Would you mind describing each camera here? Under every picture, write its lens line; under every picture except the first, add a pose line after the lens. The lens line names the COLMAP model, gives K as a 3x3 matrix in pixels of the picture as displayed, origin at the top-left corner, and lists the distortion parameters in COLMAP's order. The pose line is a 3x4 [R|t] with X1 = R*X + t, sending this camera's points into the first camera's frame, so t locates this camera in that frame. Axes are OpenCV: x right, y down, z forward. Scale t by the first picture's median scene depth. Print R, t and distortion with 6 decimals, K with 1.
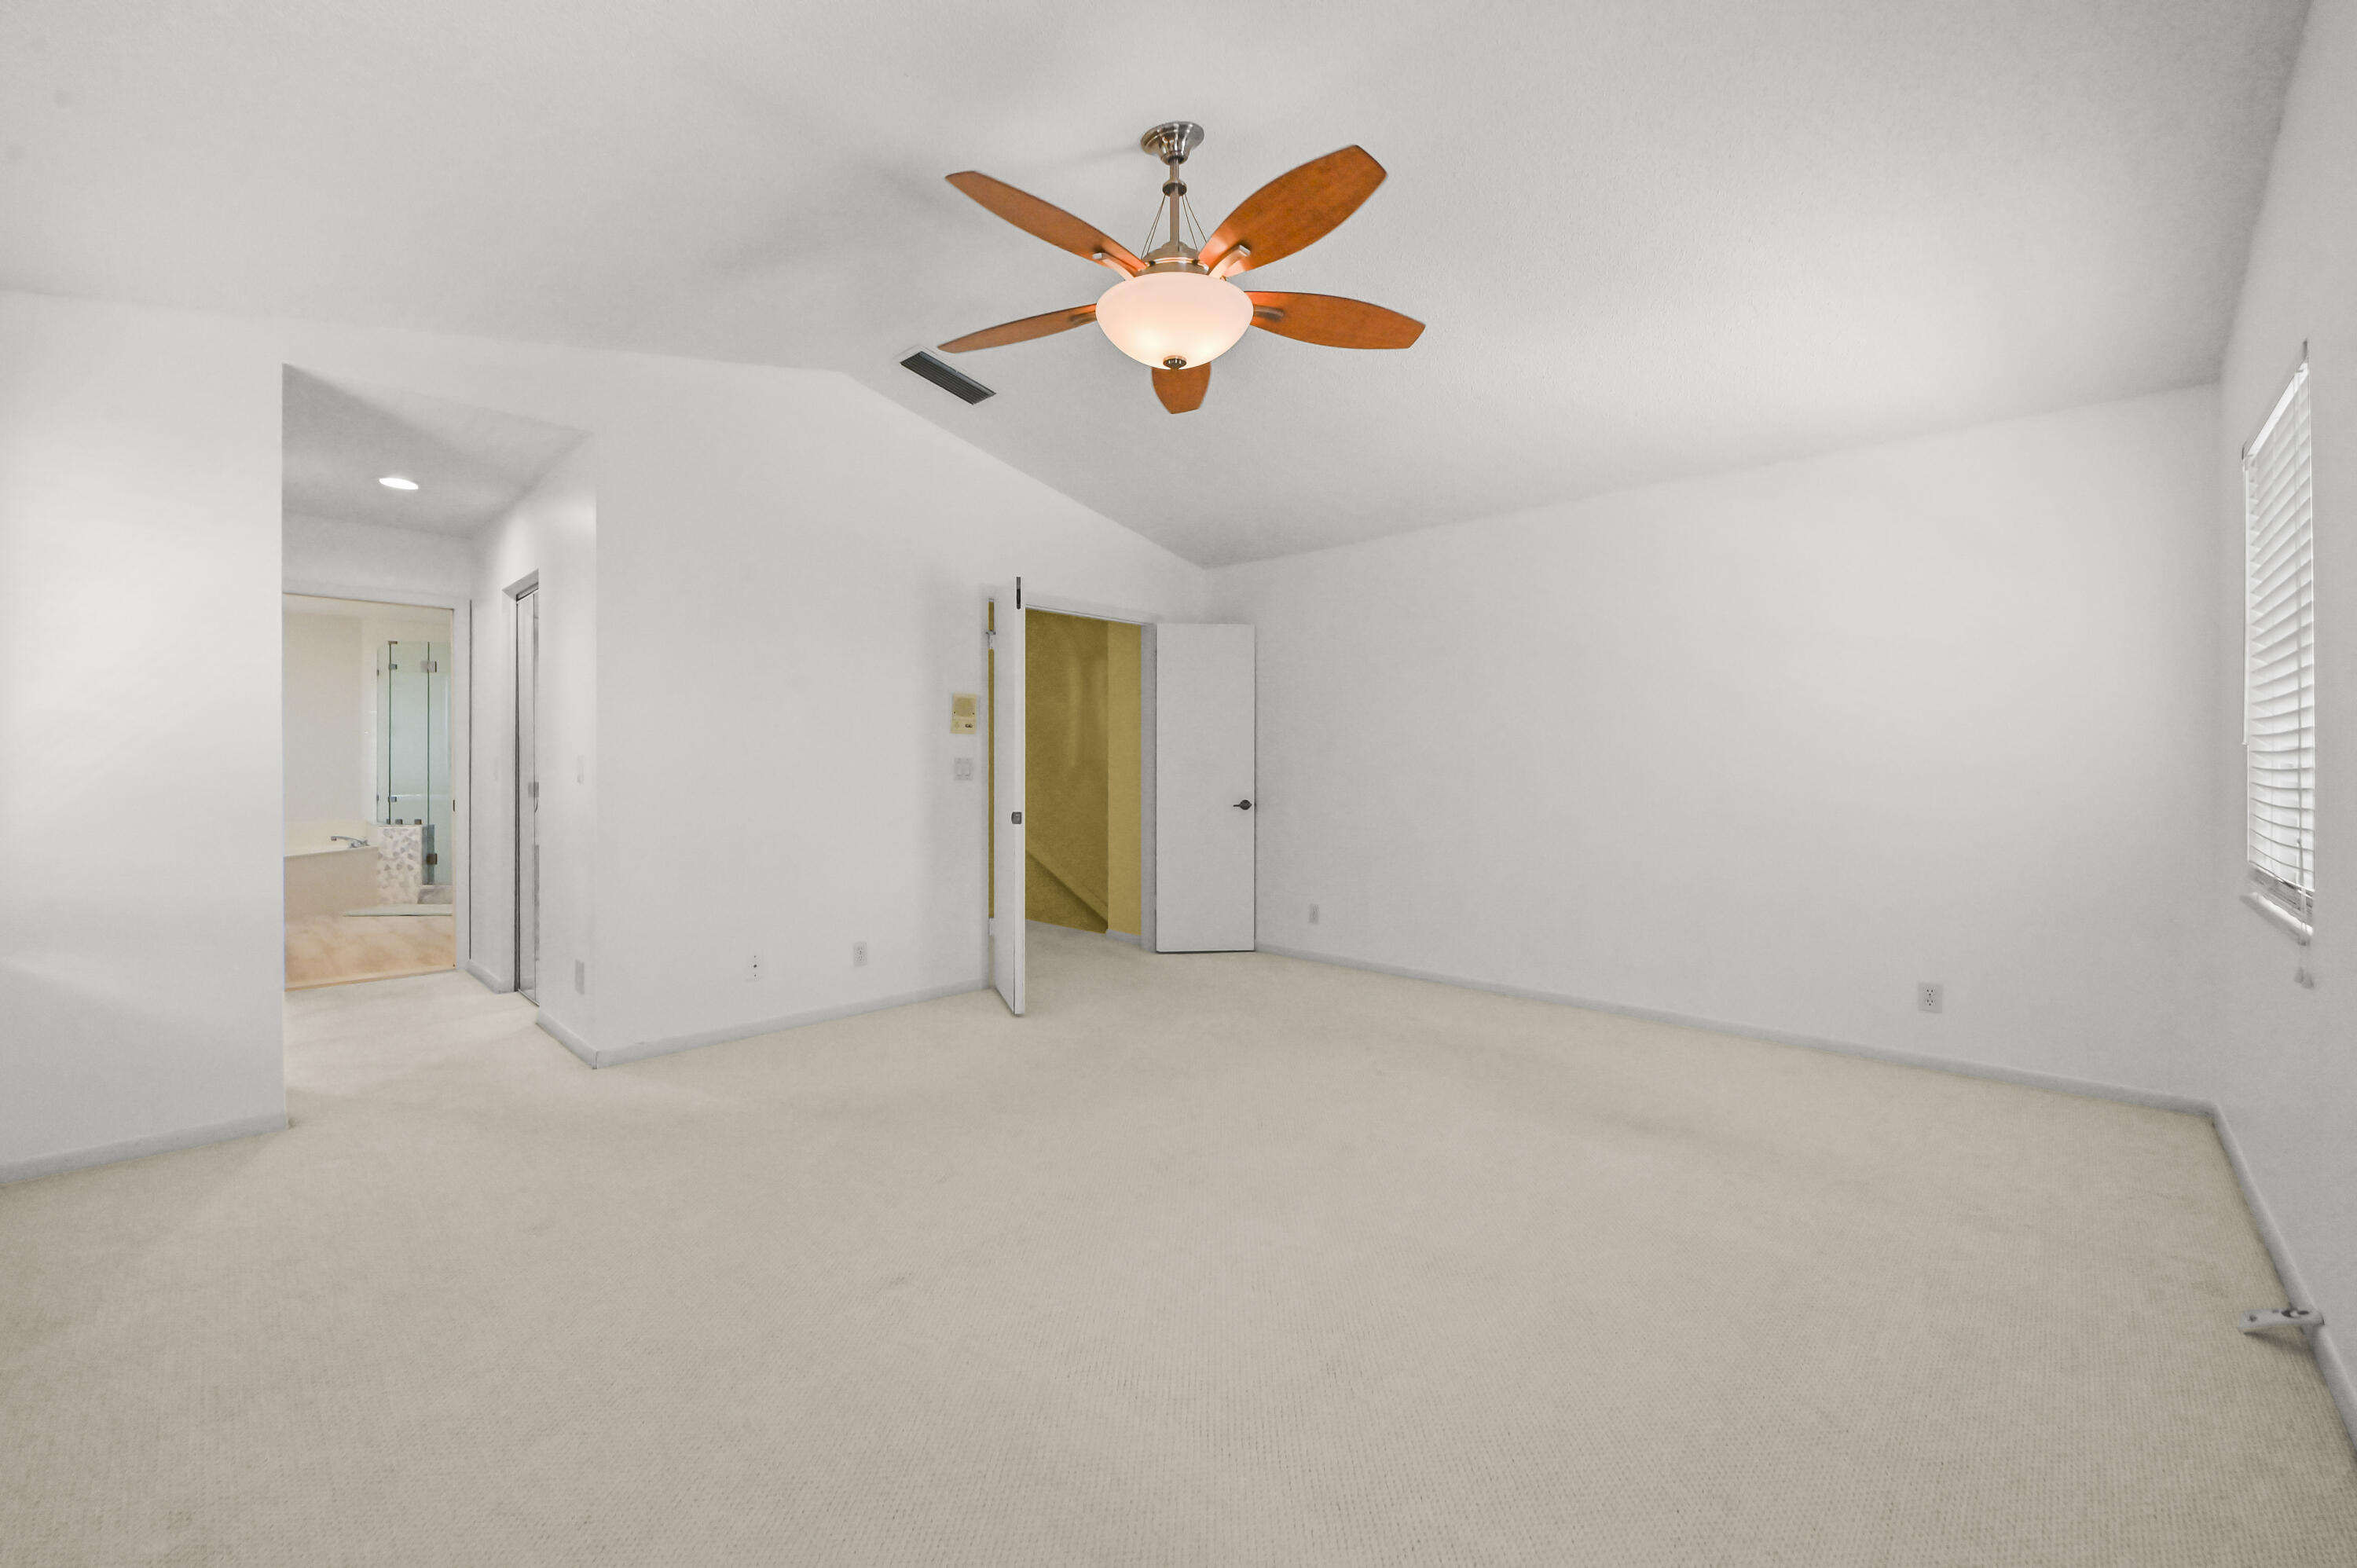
lens RADIAL K [[945.0, 0, 1173.6], [0, 945.0, 774.1], [0, 0, 1]] dist [-0.008174, 0.000064]
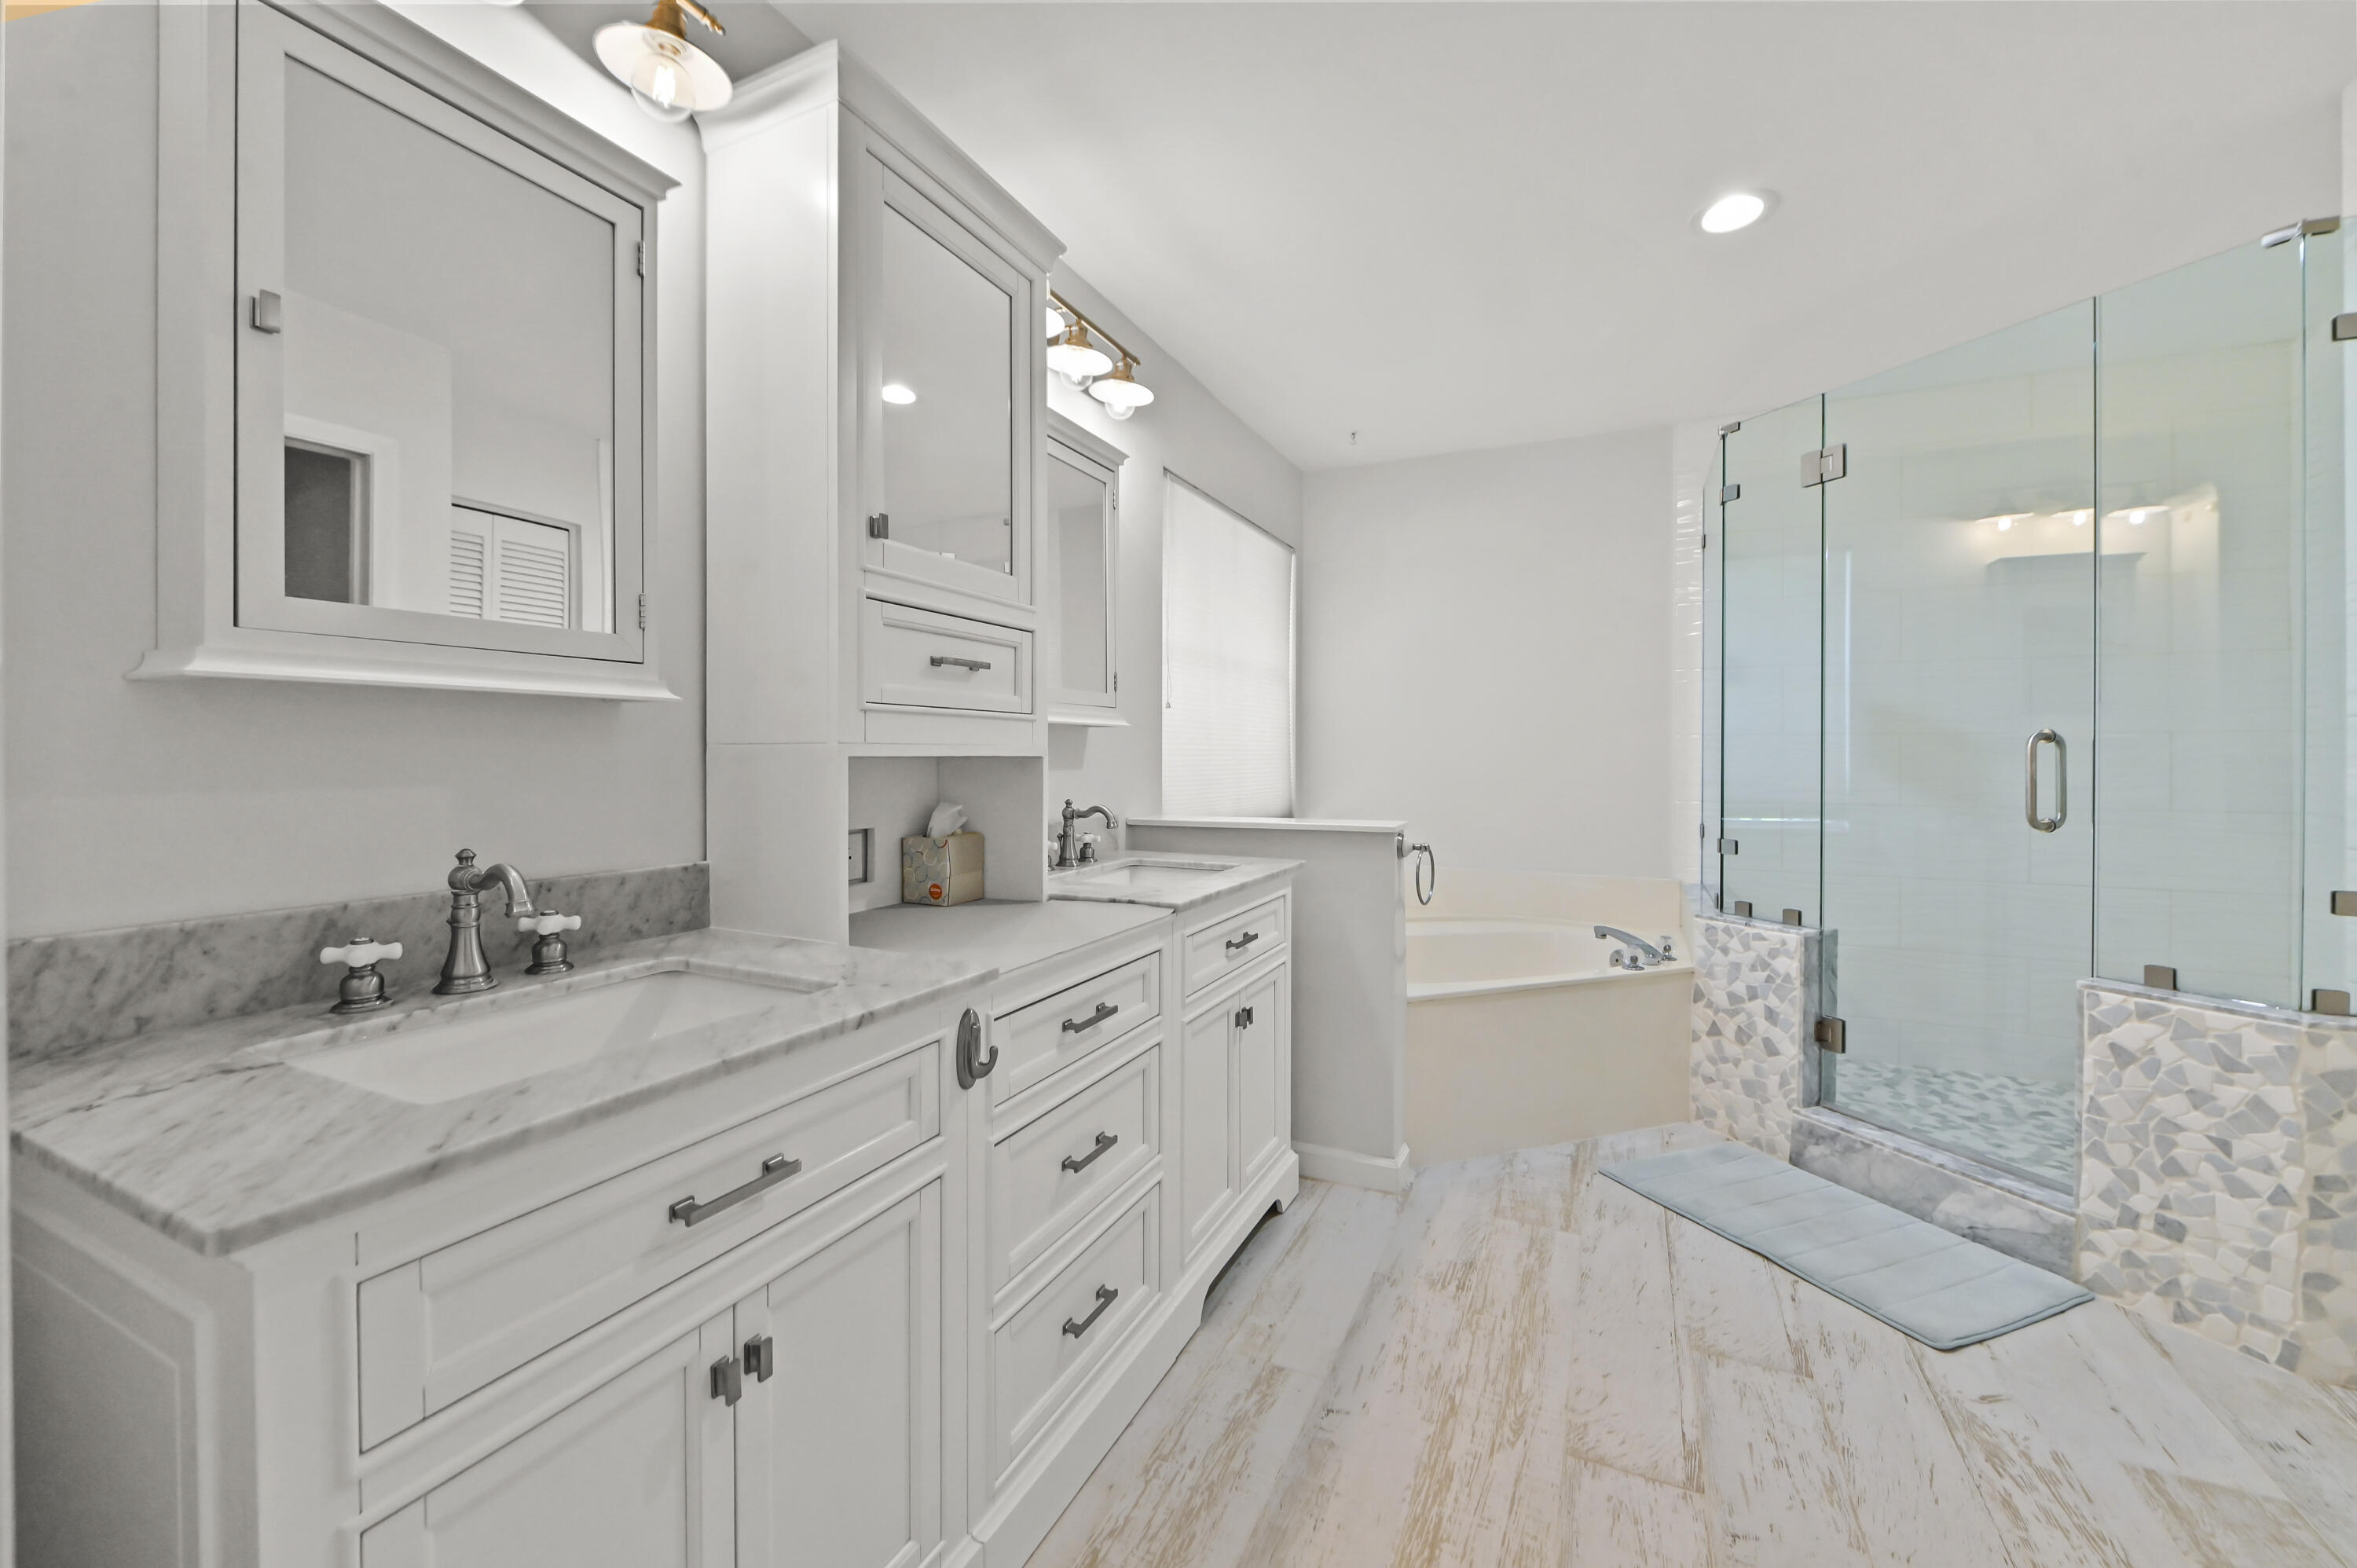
lens RADIAL K [[945.0, 0, 1167.9], [0, 945.0, 765.6], [0, 0, 1]] dist [-0.008174, 0.000064]
pose [[0.312132, 0.008533, -0.950001, -0.549597], [-0.000251, 0.999960, 0.008899, -0.008535], [0.950039, -0.002539, 0.312121, 0.676747]]
